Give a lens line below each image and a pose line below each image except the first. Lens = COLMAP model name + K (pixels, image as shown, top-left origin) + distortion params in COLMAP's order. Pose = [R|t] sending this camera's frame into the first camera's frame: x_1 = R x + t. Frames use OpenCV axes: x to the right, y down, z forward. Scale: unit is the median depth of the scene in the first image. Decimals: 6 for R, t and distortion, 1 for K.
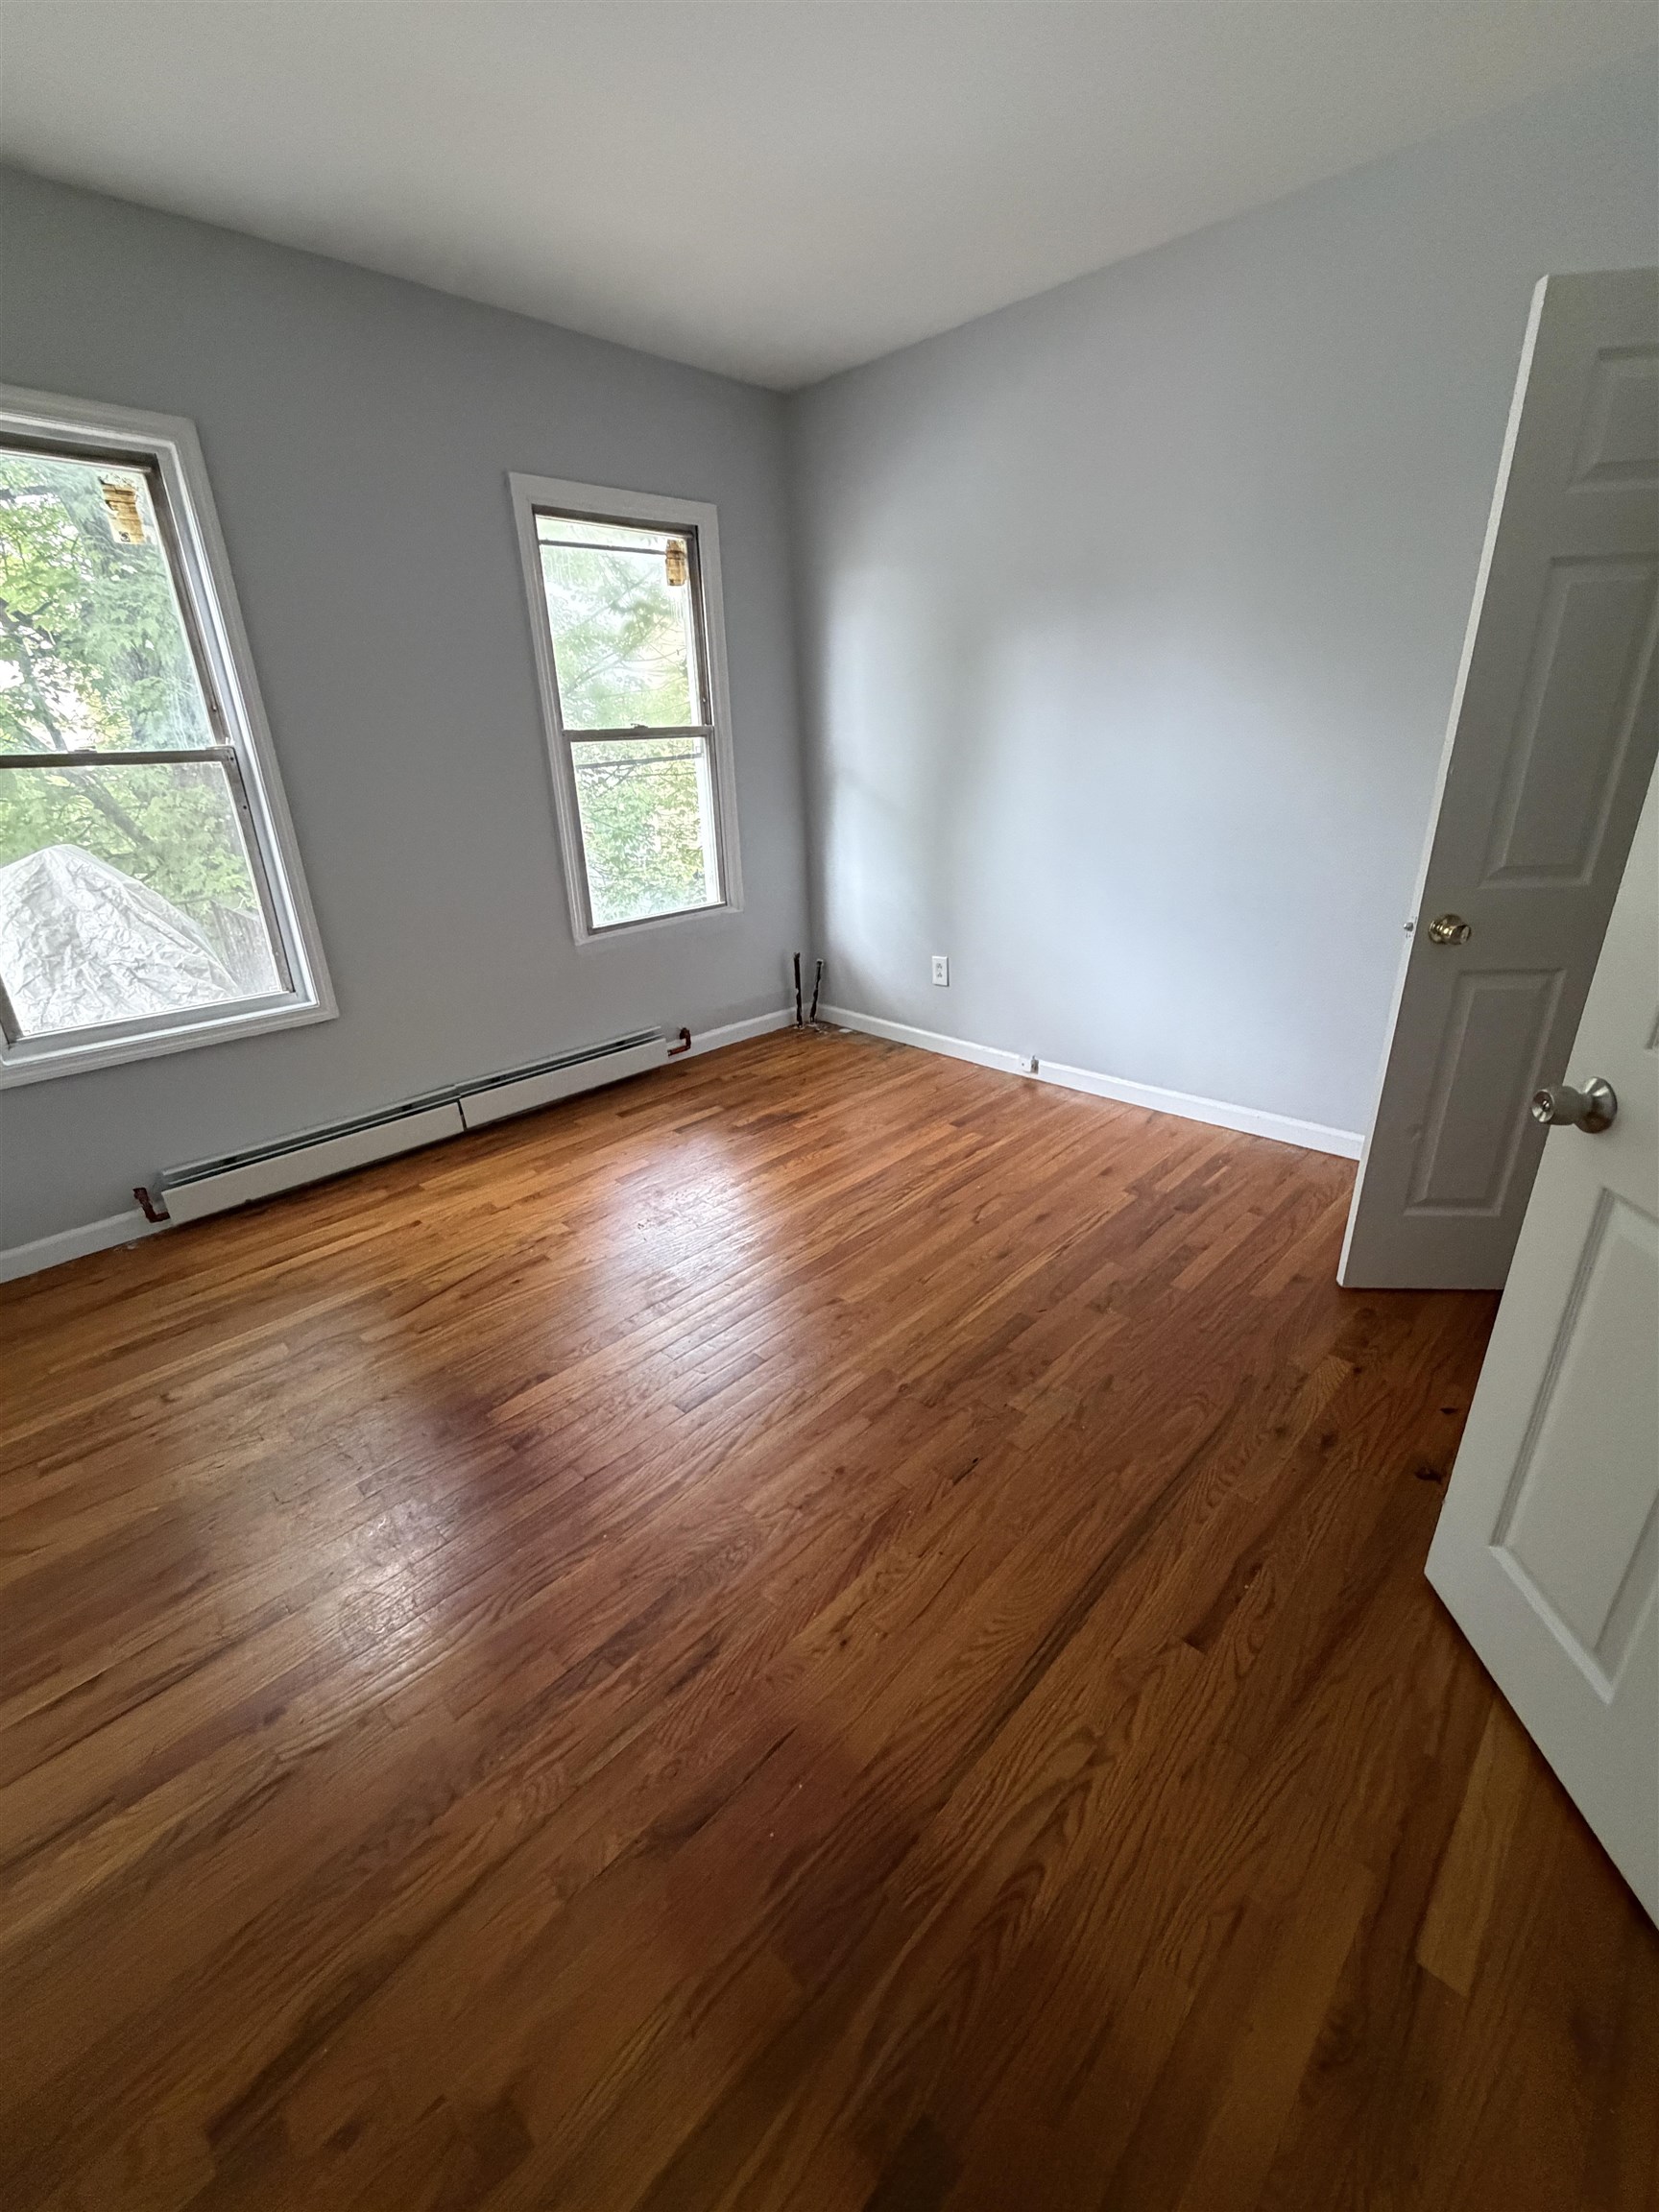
lens RADIAL K [[922.1, 0, 831.2], [0, 922.1, 1106.8], [0, 0, 1]] dist [-0.000511, 0.001013]
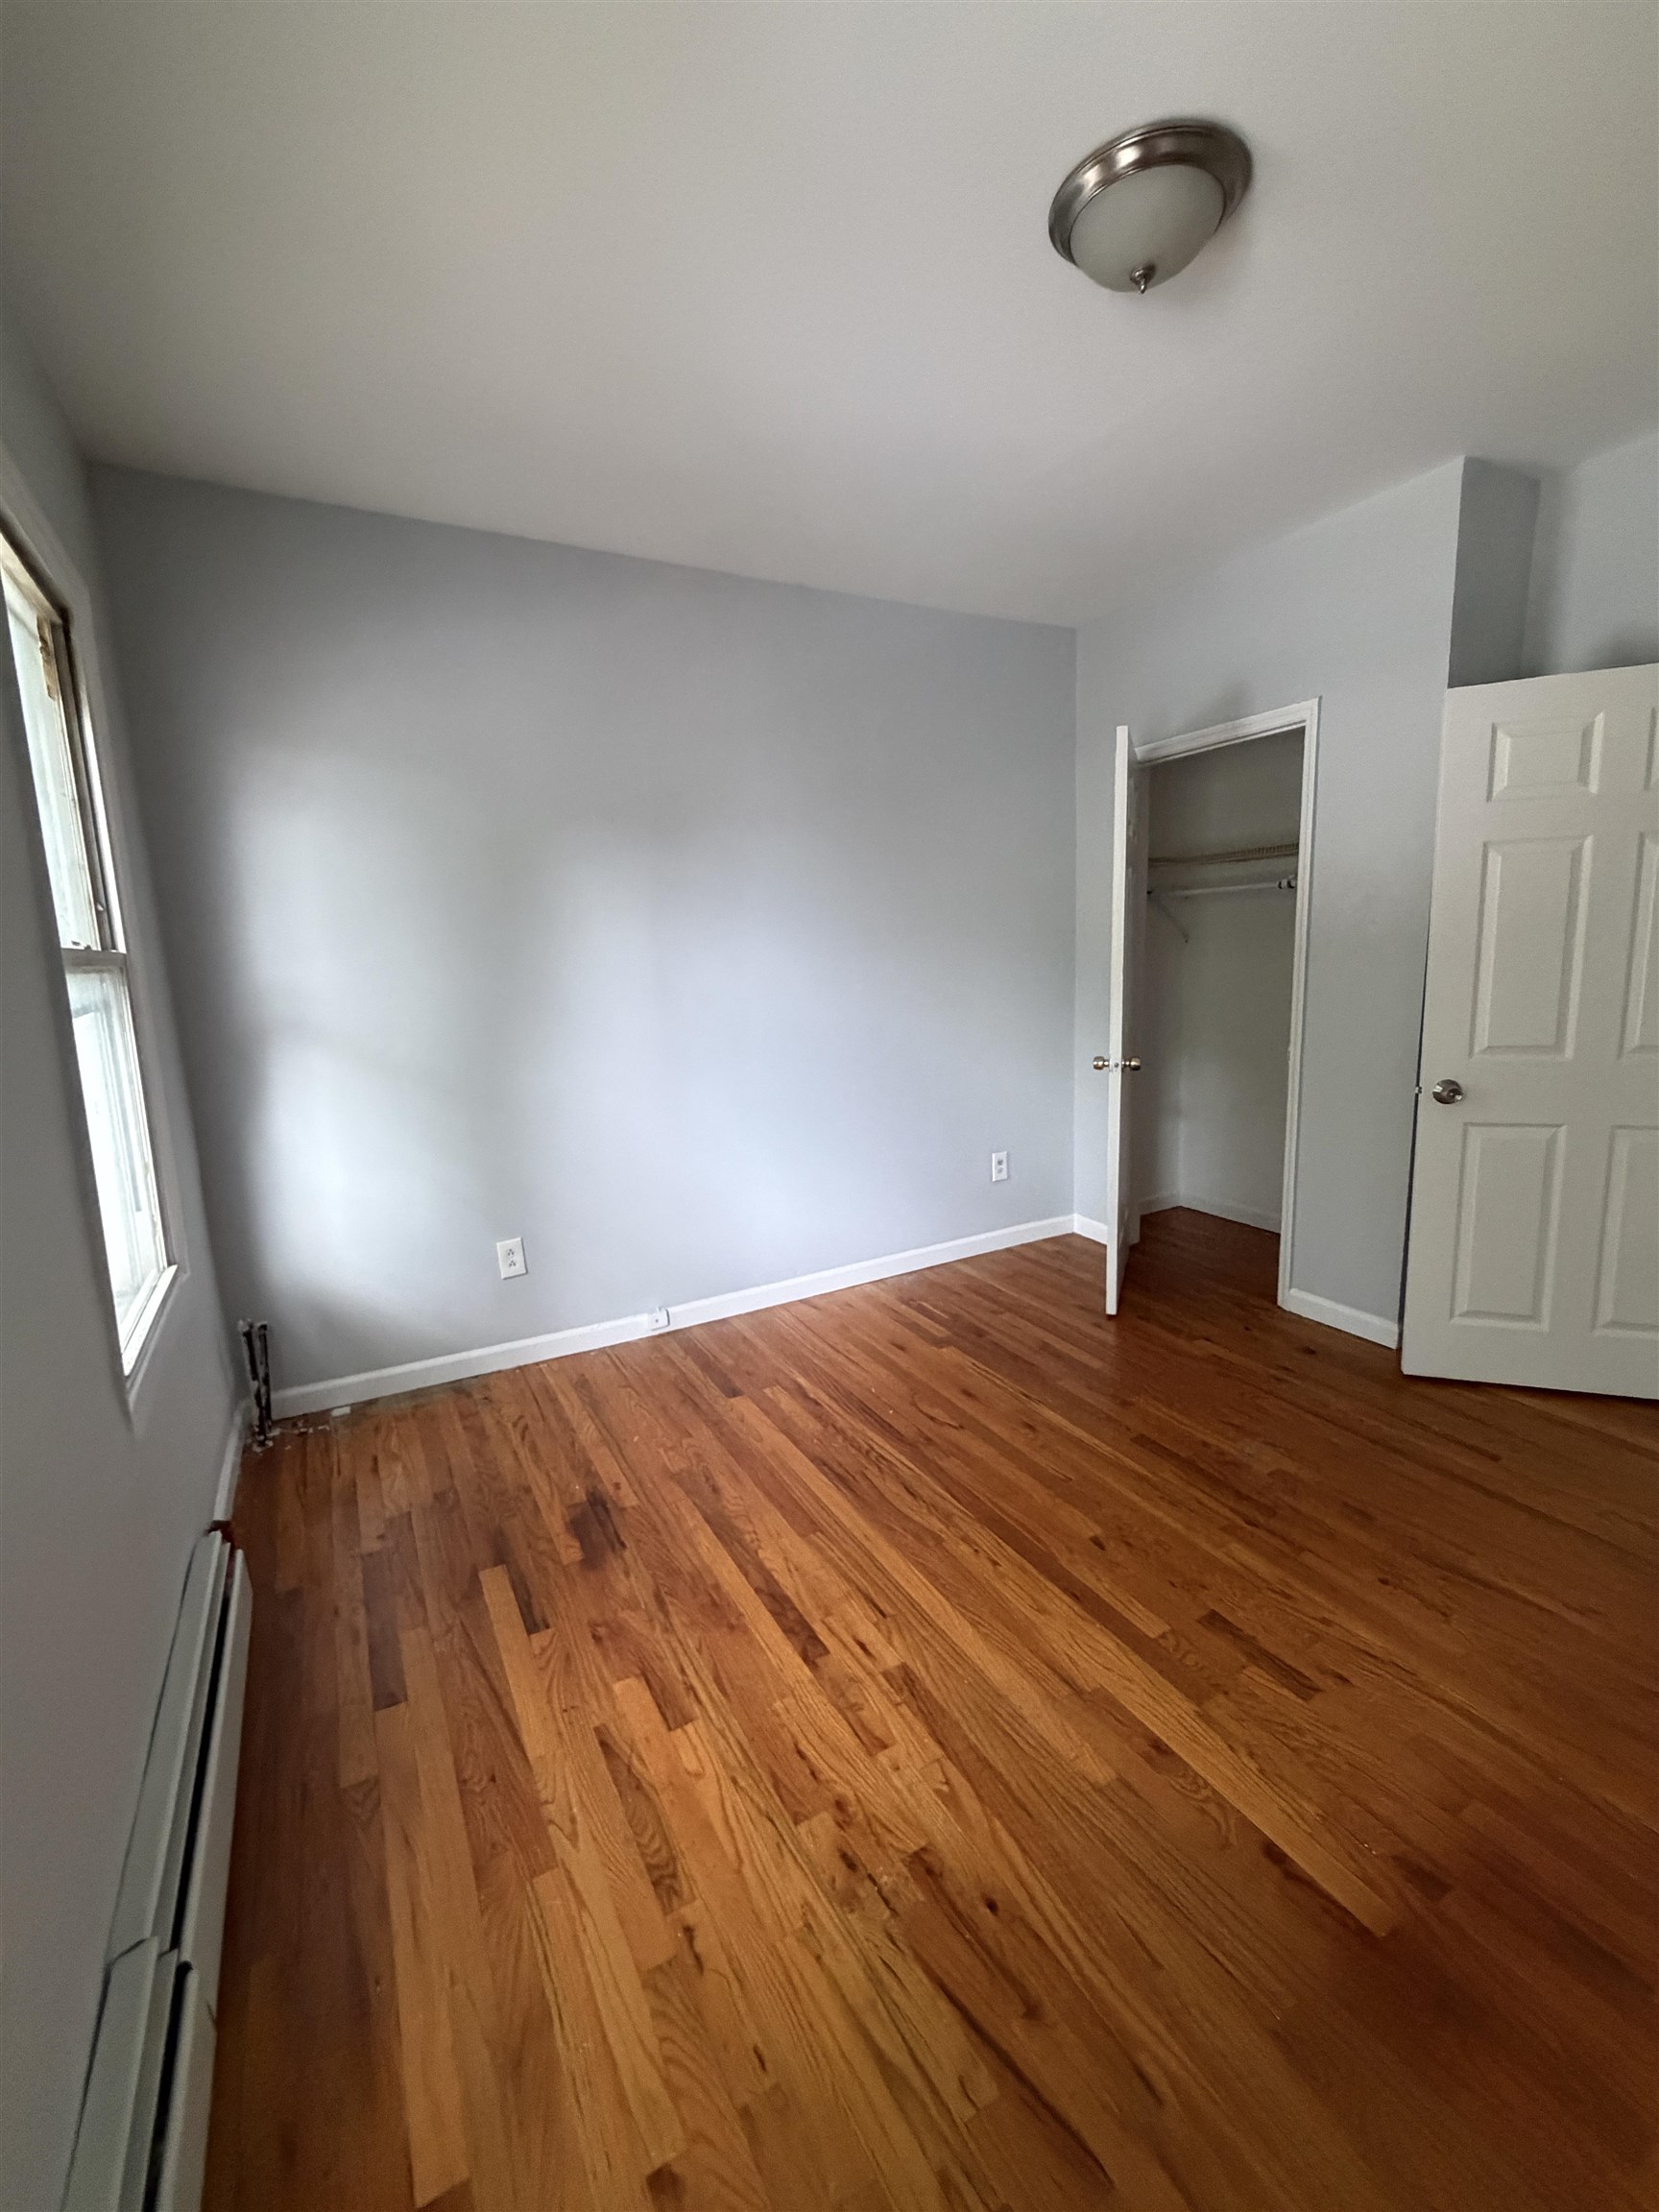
lens RADIAL K [[922.1, 0, 831.2], [0, 922.1, 1106.8], [0, 0, 1]] dist [-0.000511, 0.001013]
pose [[0.277732, -0.137795, 0.950725, -0.678911], [0.388163, 0.921370, 0.020147, -0.231310], [-0.878746, 0.363441, 0.309381, 0.638498]]
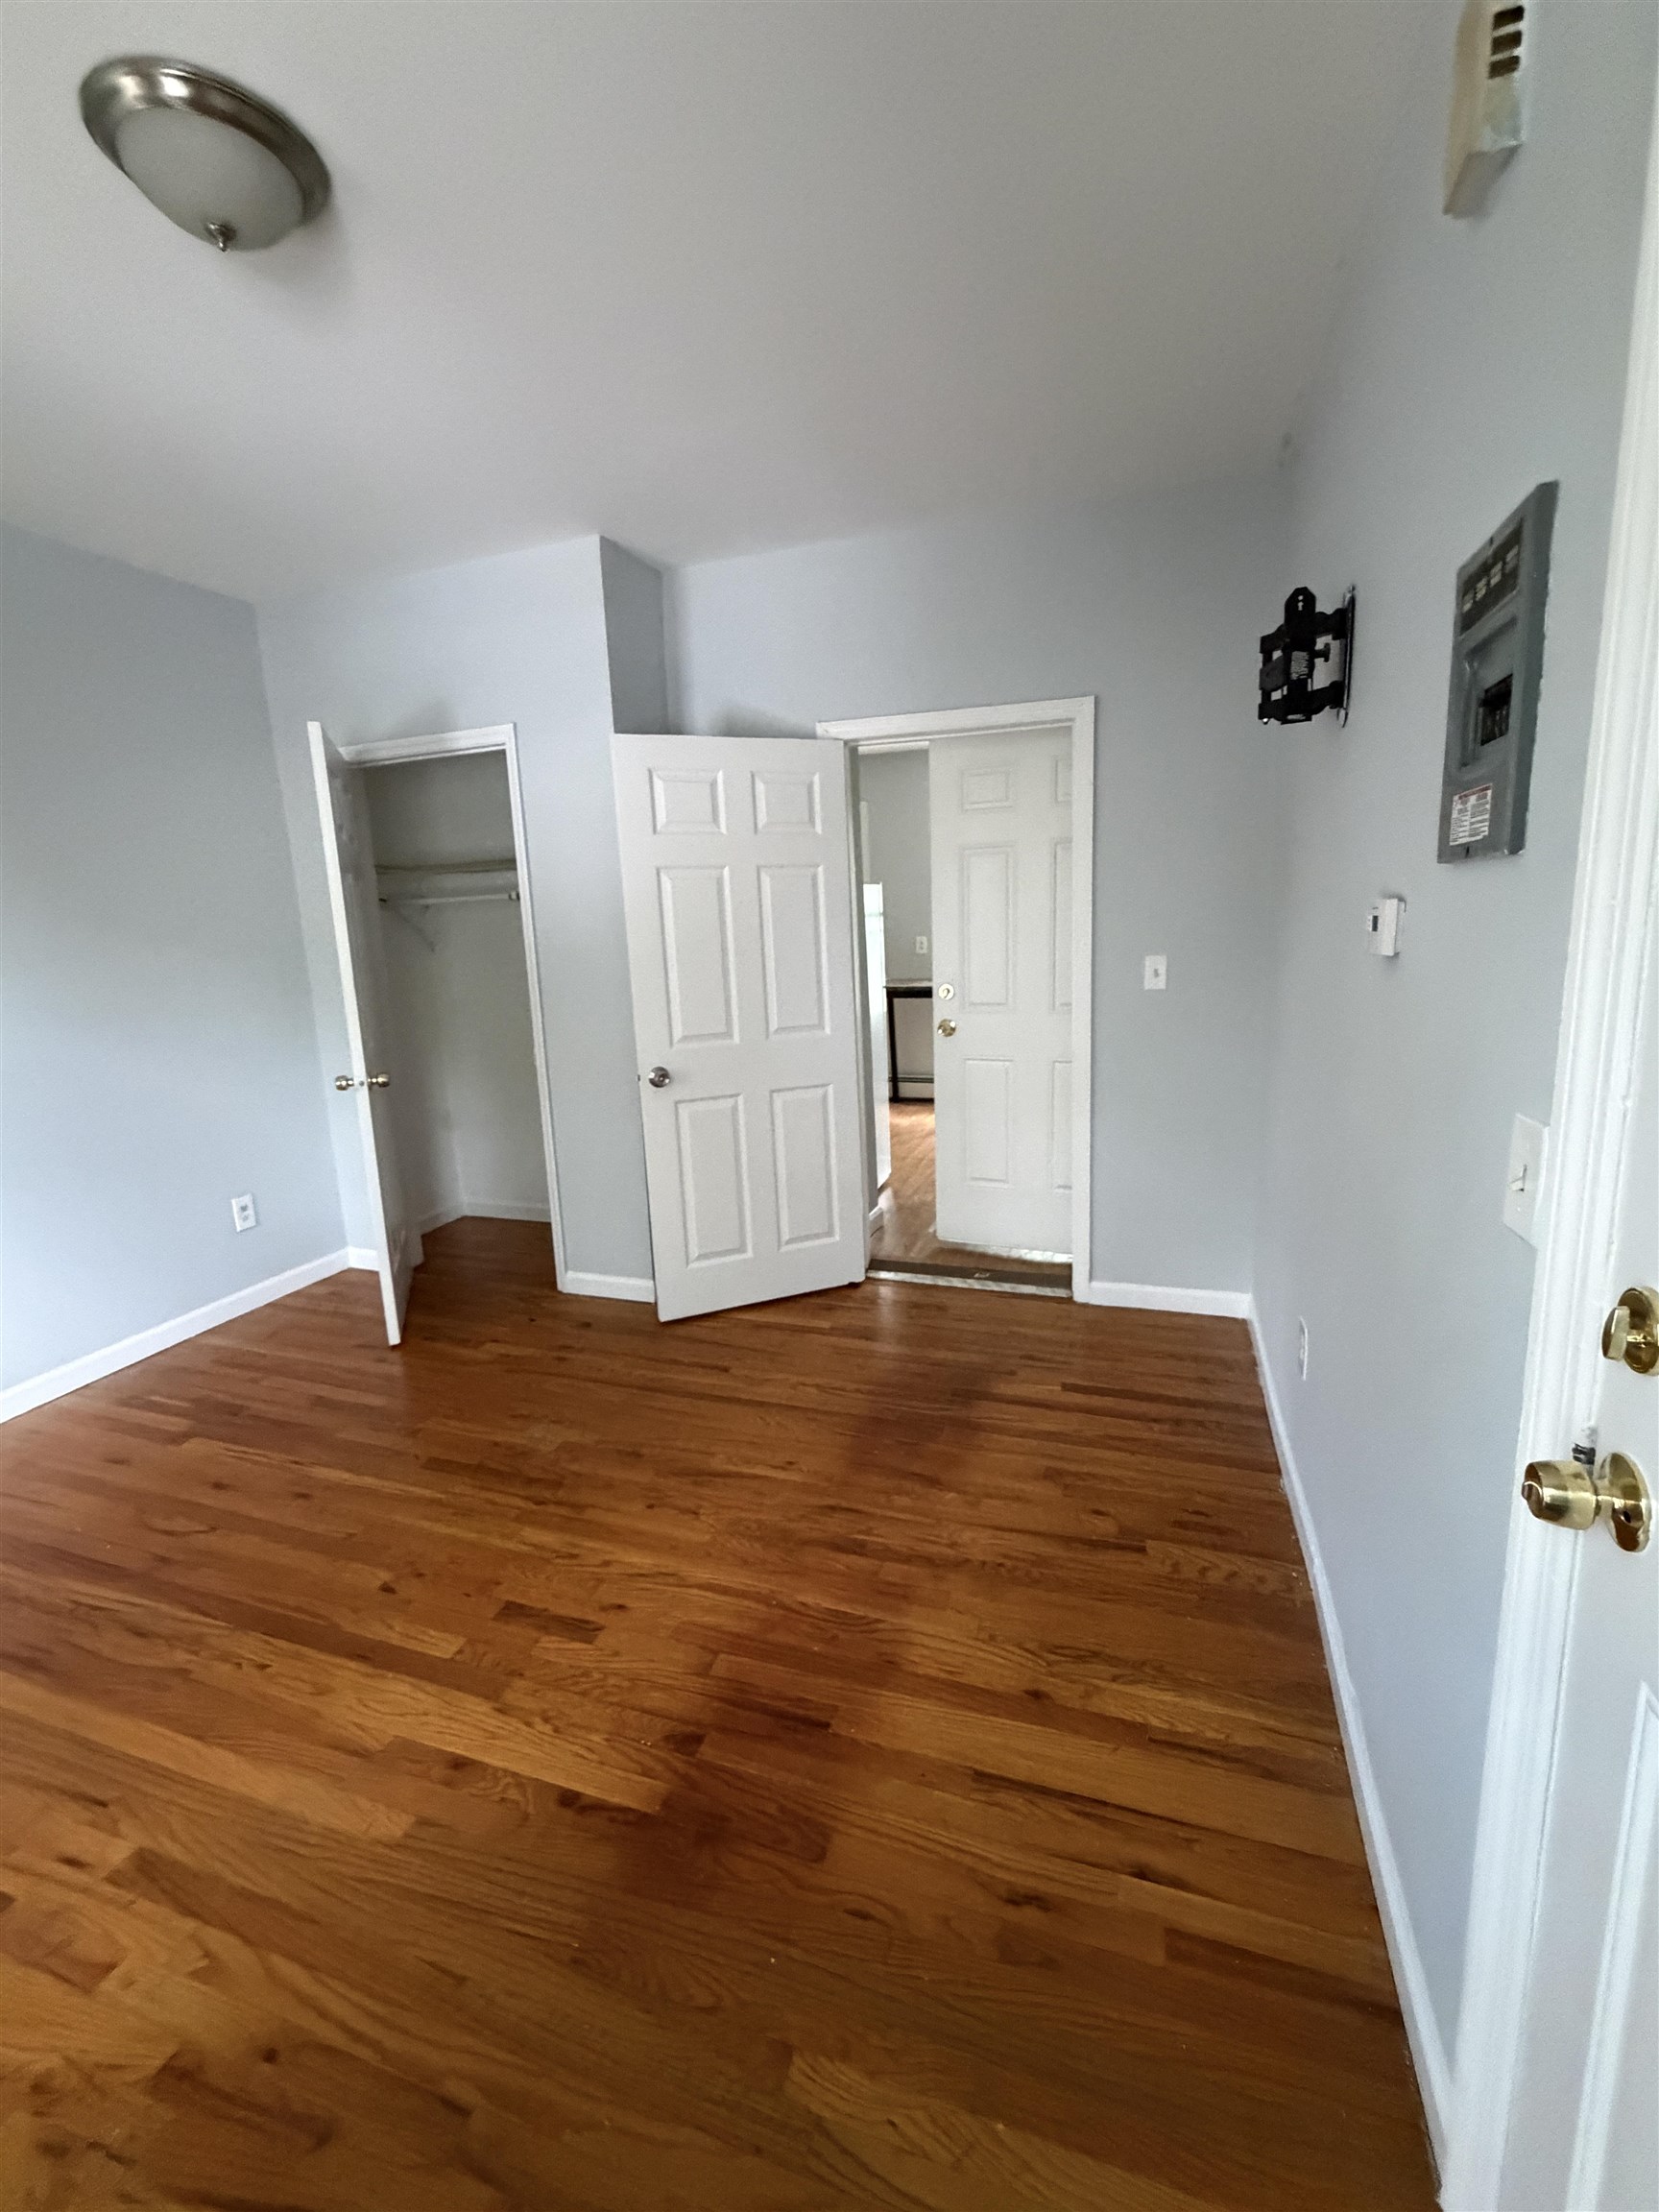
lens RADIAL K [[922.1, 0, 831.2], [0, 922.1, 1106.8], [0, 0, 1]] dist [-0.000511, 0.001013]
pose [[-0.437608, -0.118533, 0.891319, -0.691170], [0.391216, 0.867431, 0.307431, -0.212386], [-0.809598, 0.483233, -0.333223, 0.592629]]
